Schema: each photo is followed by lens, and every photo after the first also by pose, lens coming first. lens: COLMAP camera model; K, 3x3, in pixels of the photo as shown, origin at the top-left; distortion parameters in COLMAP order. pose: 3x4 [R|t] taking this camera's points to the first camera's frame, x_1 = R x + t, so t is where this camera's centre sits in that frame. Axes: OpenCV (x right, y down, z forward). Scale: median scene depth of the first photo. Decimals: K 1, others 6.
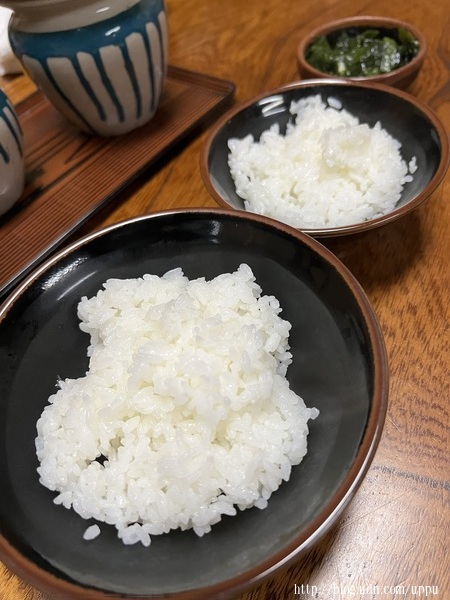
lens RADIAL K [[464.0, 0, 225.0], [0, 464.0, 300.0], [0, 0, 1]] dist [-0.011894, -0.004433]
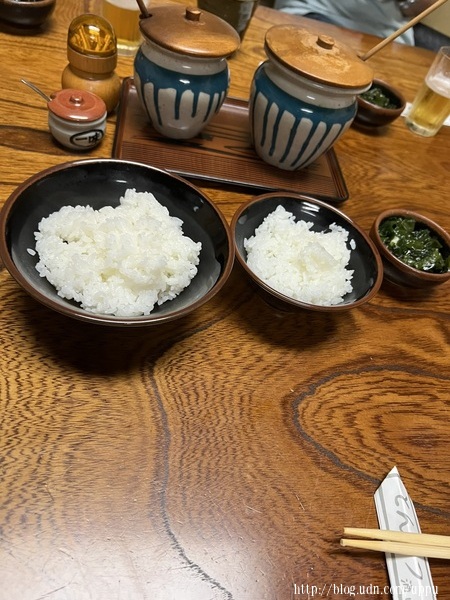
lens RADIAL K [[450.5, 0, 225.9], [0, 450.5, 308.6], [0, 0, 1]] dist [0.004979, -0.002626]
pose [[0.596523, 0.772360, -0.218218, 0.460364], [-0.784765, 0.618291, 0.043135, -0.051700], [0.168238, 0.145519, 0.974946, -0.405799]]
